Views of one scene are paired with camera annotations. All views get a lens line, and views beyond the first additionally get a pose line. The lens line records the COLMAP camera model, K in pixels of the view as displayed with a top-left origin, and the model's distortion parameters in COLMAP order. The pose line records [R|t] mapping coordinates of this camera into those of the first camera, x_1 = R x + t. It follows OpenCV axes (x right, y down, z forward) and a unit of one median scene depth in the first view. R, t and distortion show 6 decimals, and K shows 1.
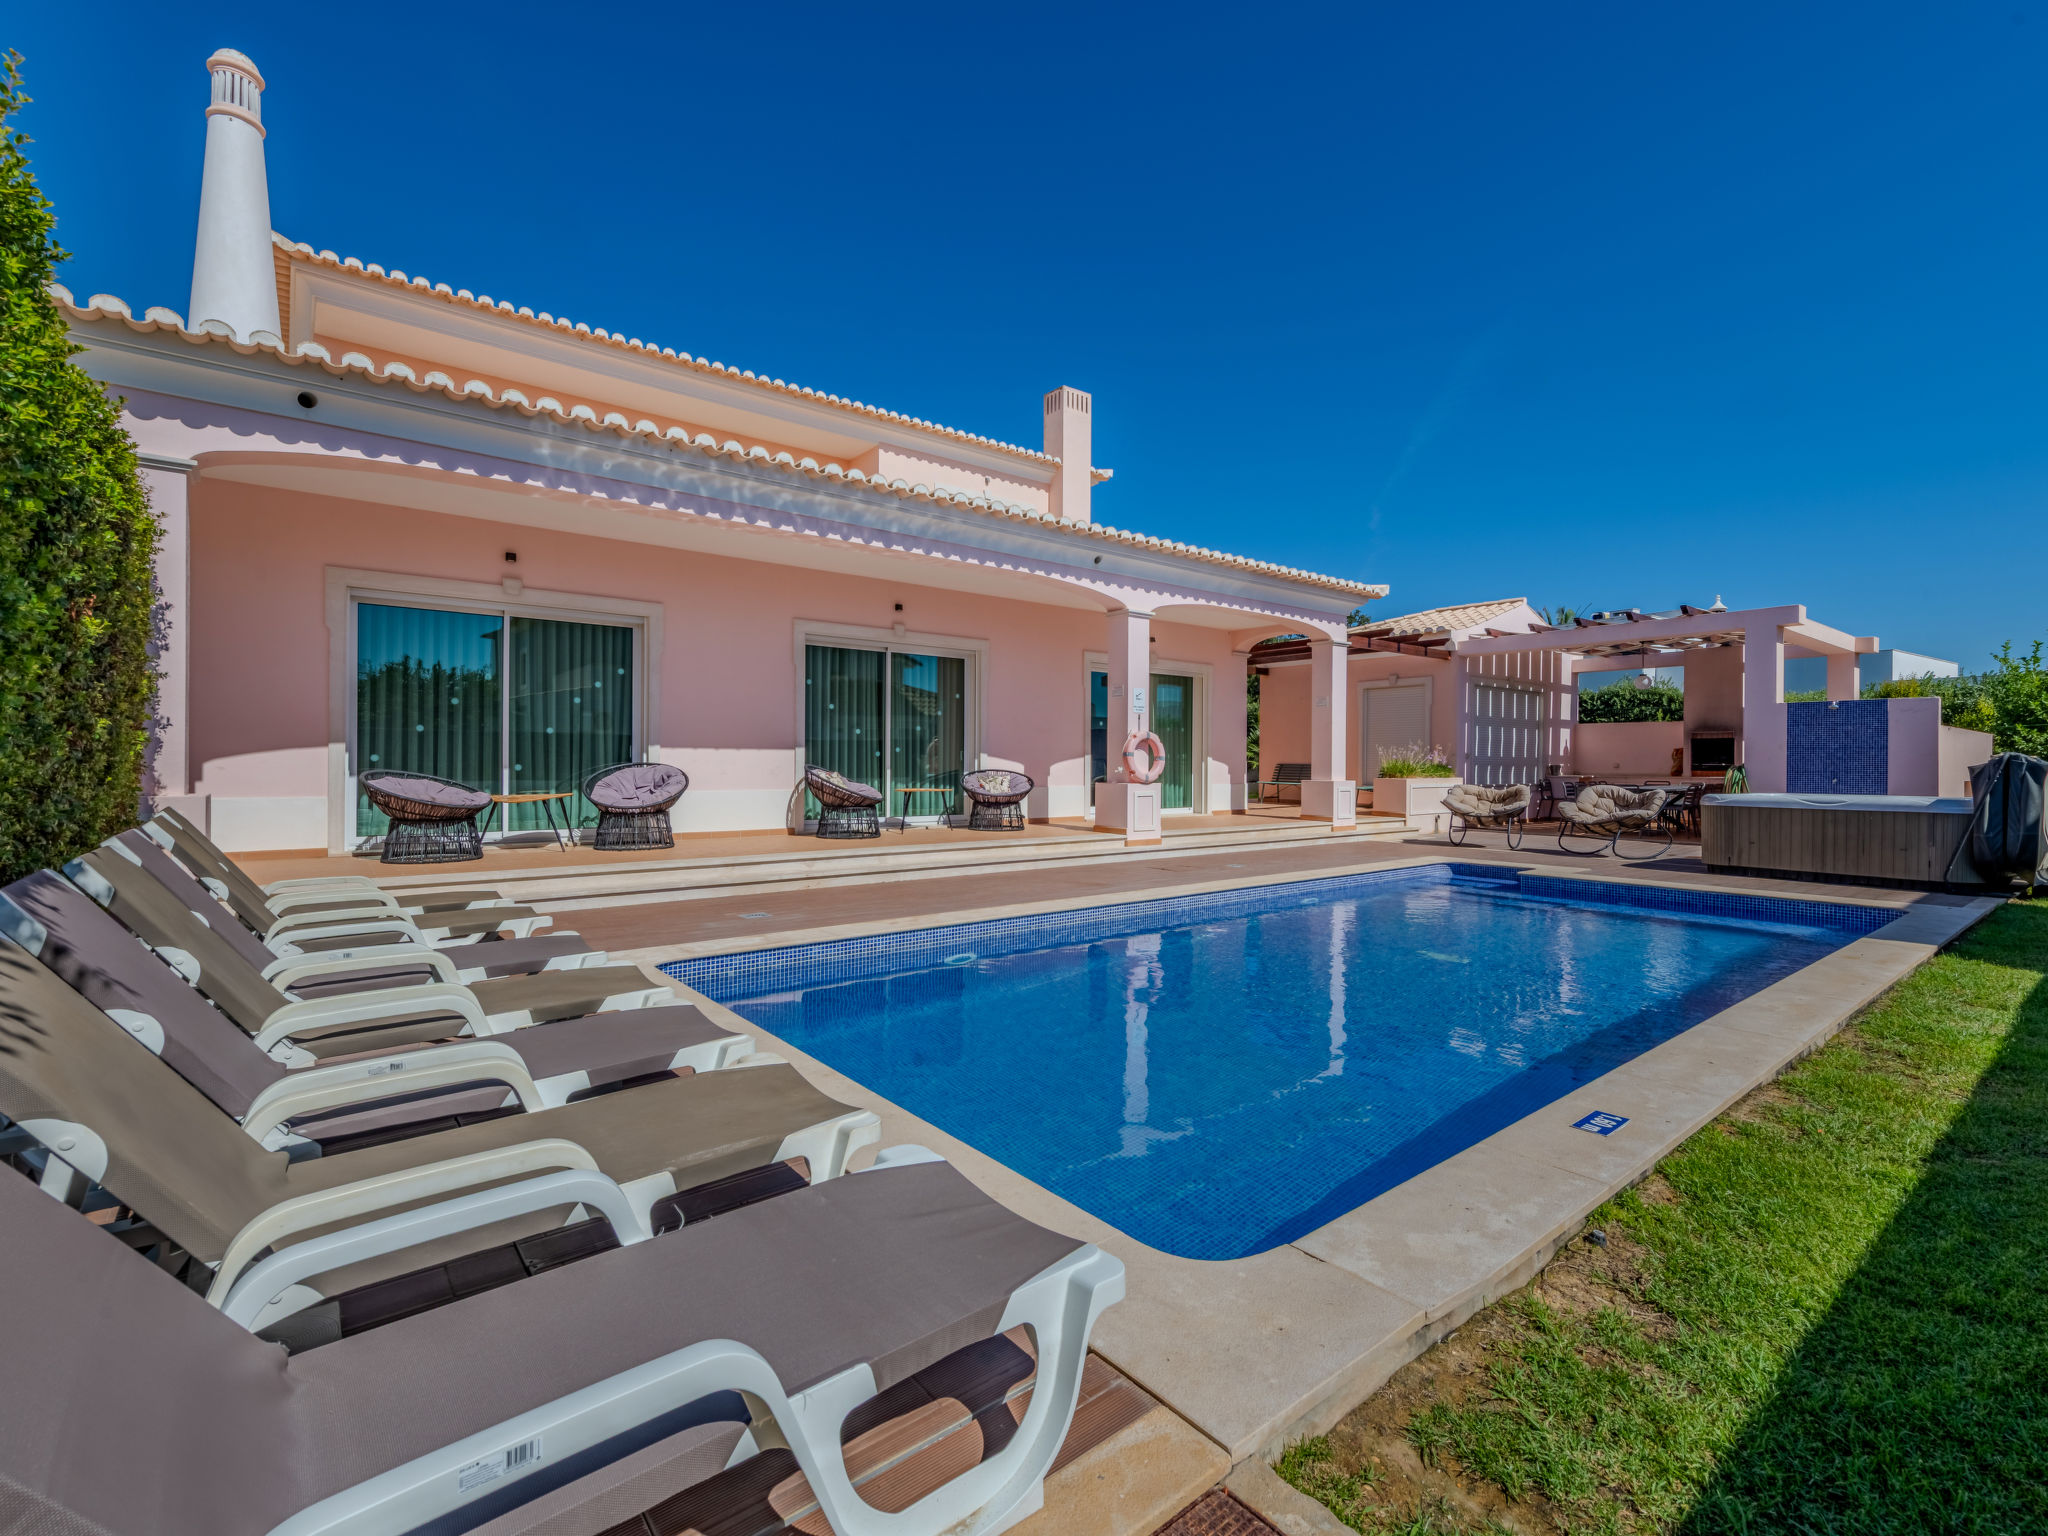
lens RADIAL K [[923.3, 0, 982.8], [0, 923.3, 761.8], [0, 0, 1]] dist [0.022363, -0.003317]
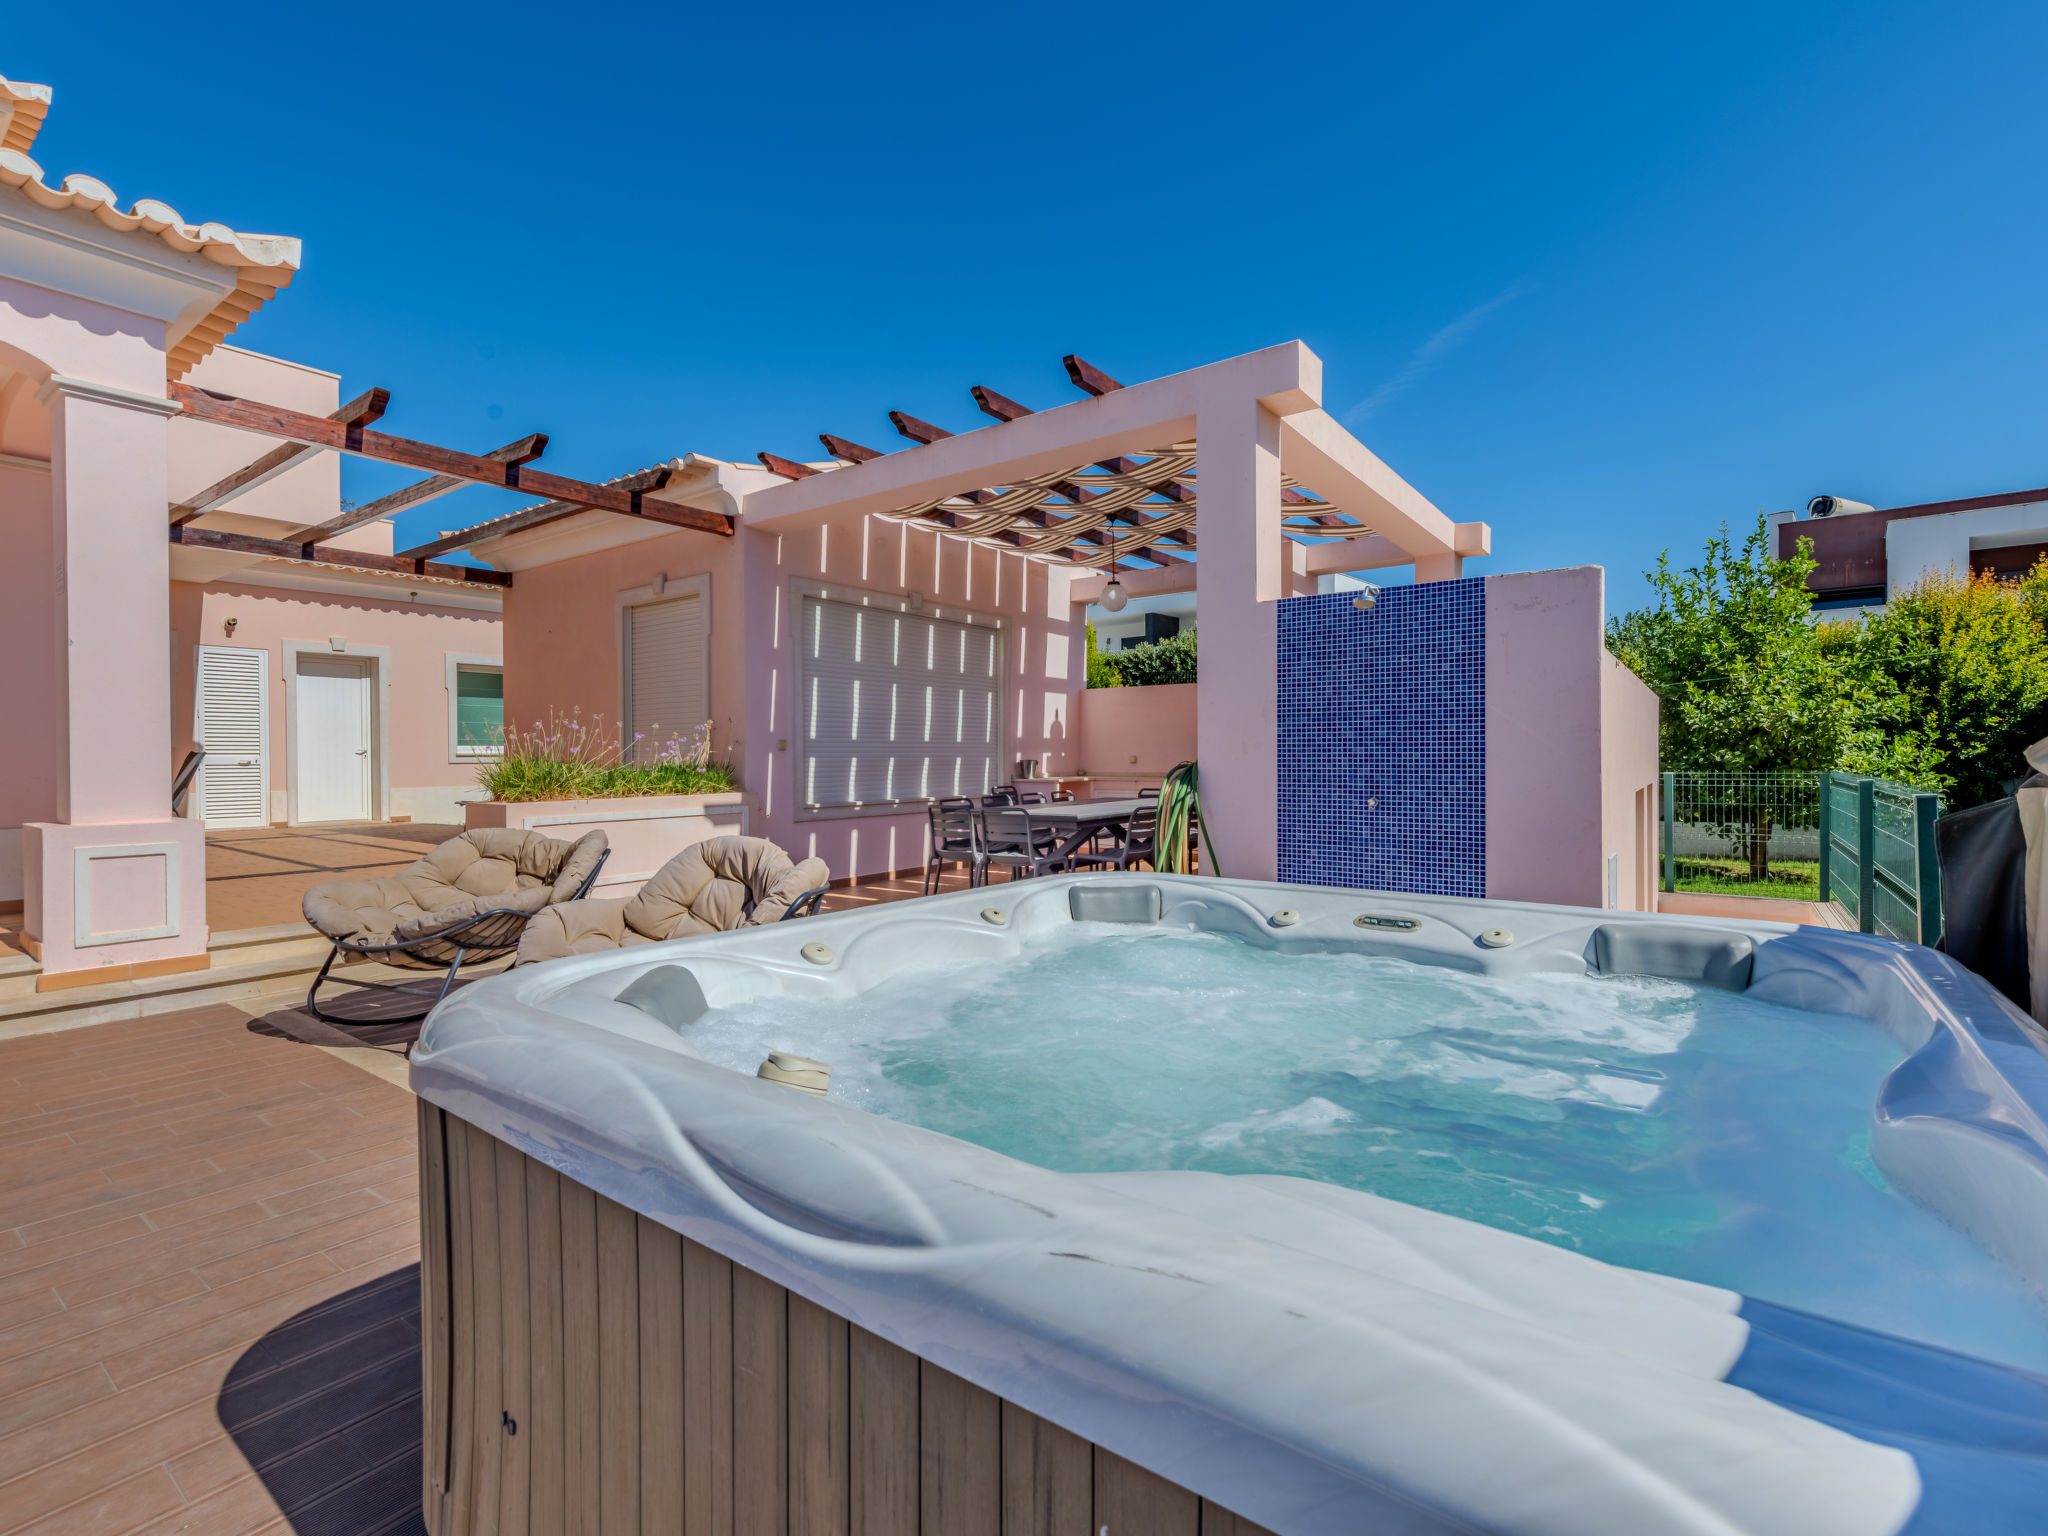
lens RADIAL K [[923.3, 0, 1000.3], [0, 923.3, 749.5], [0, 0, 1]] dist [0.022363, -0.003317]
pose [[0.968172, -0.008834, 0.250128, 0.552588], [0.009943, 0.999946, -0.003172, -0.000933], [-0.250086, 0.005558, 0.968208, 0.559286]]
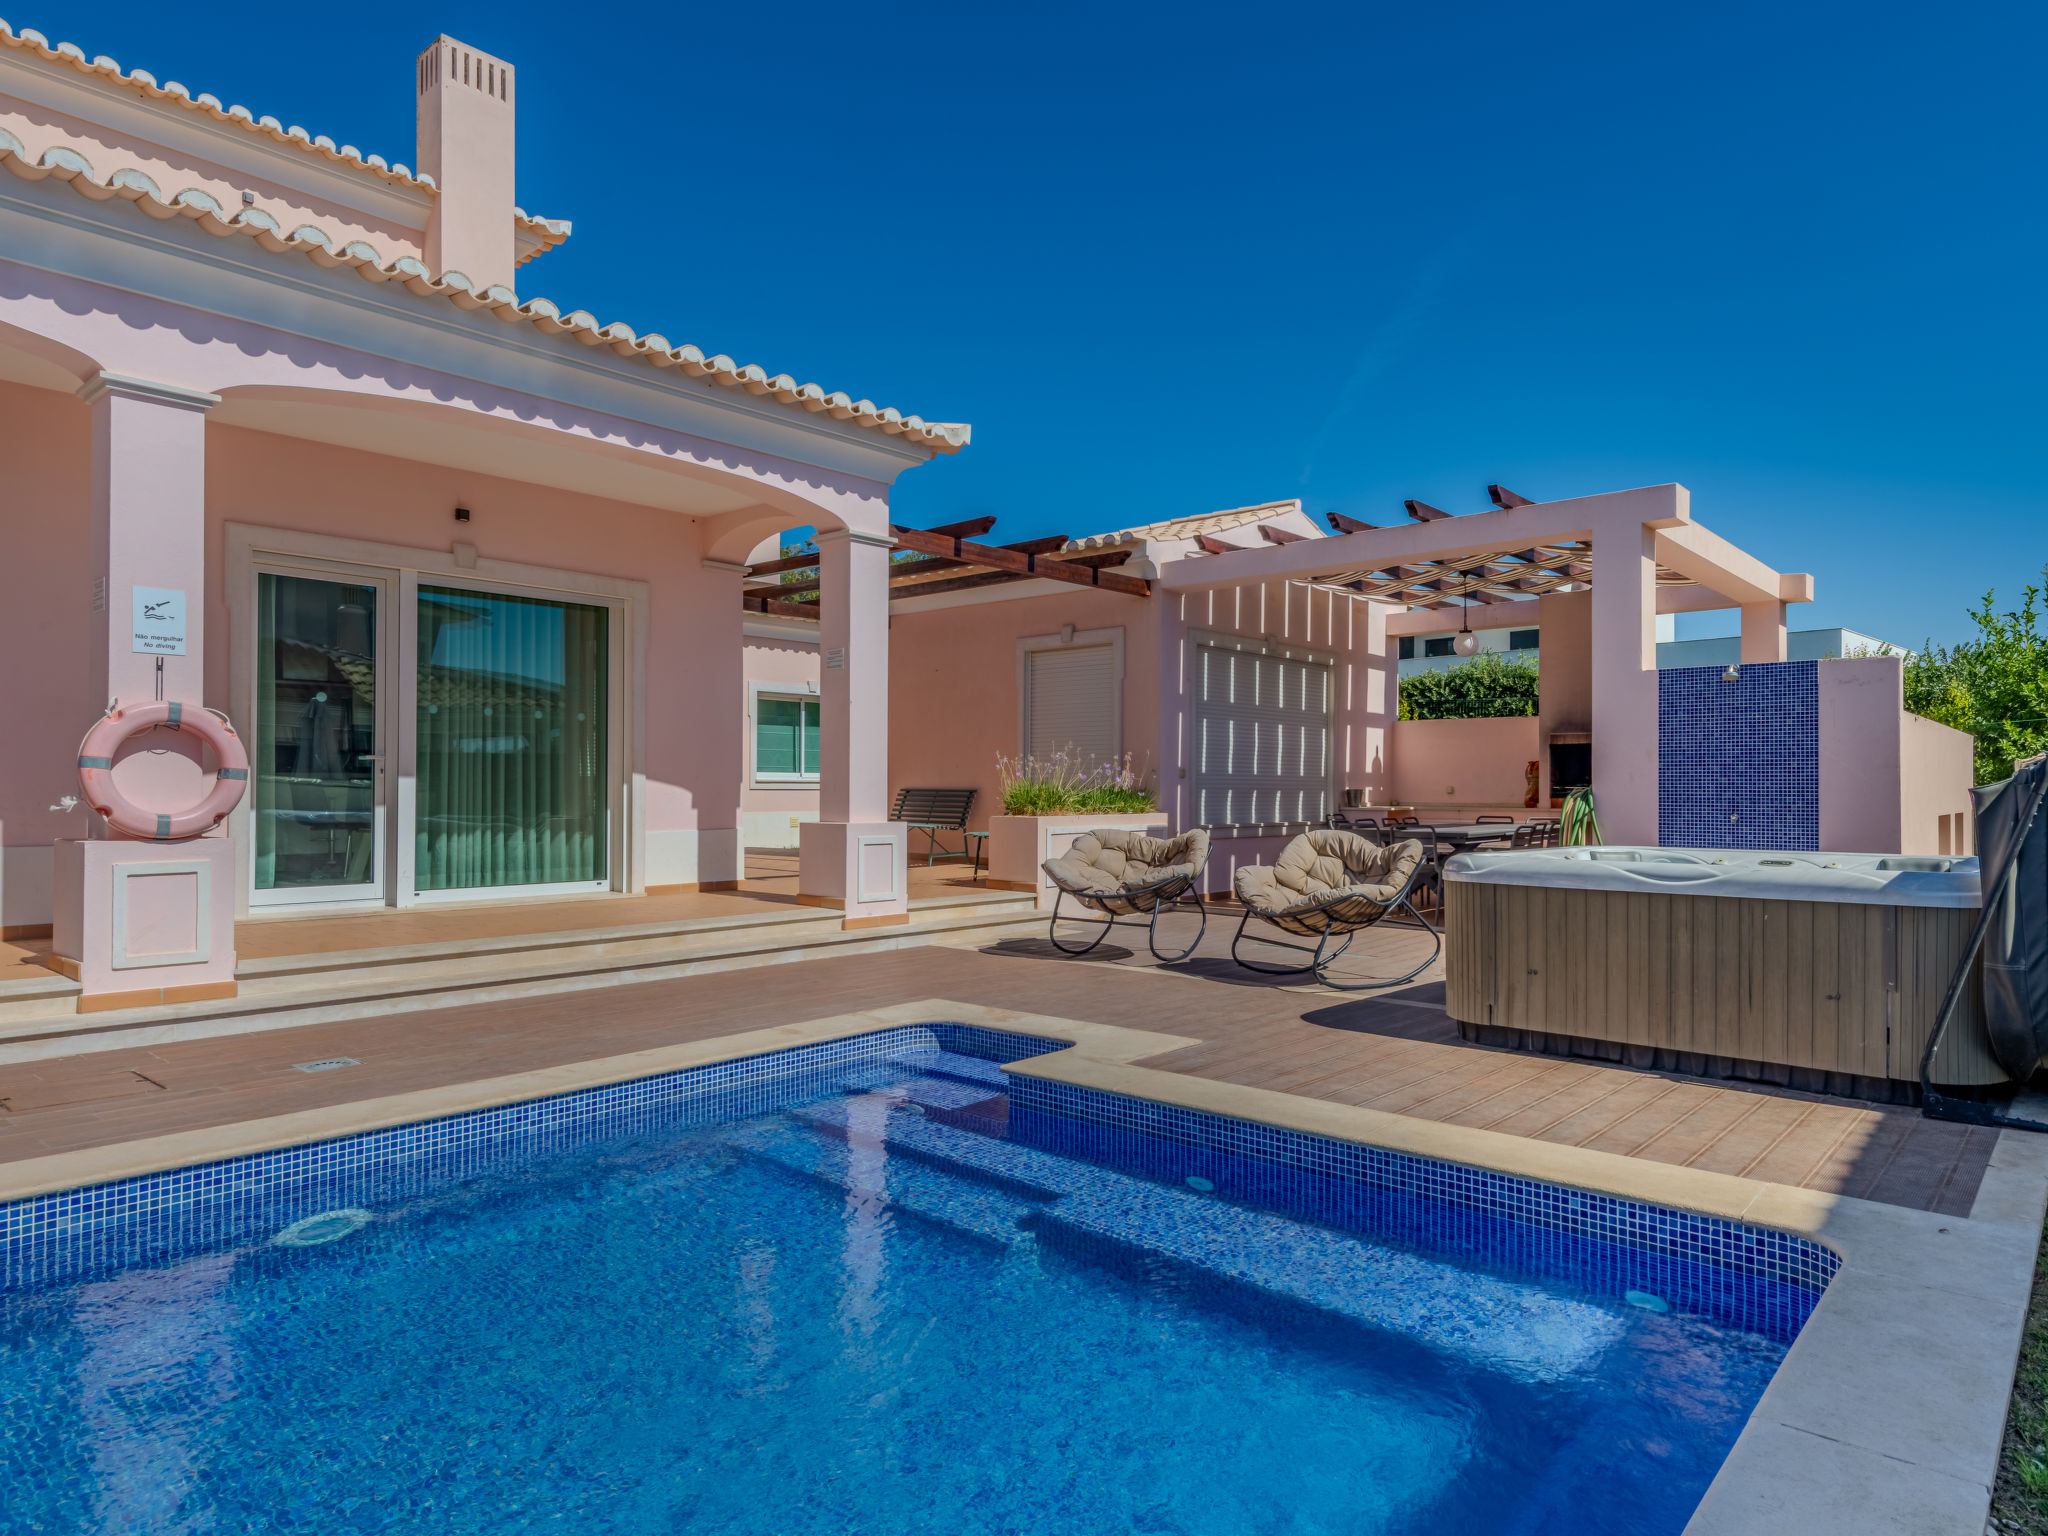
lens RADIAL K [[1262.2, 0, 1036.7], [0, 1262.2, 772.7], [0, 0, 1]] dist [0.028082, 0.000555]
pose [[0.979747, -0.000177, 0.200237, 0.309840], [0.002463, 0.999935, -0.011165, 0.001968], [-0.200222, 0.011432, 0.979684, 0.307679]]
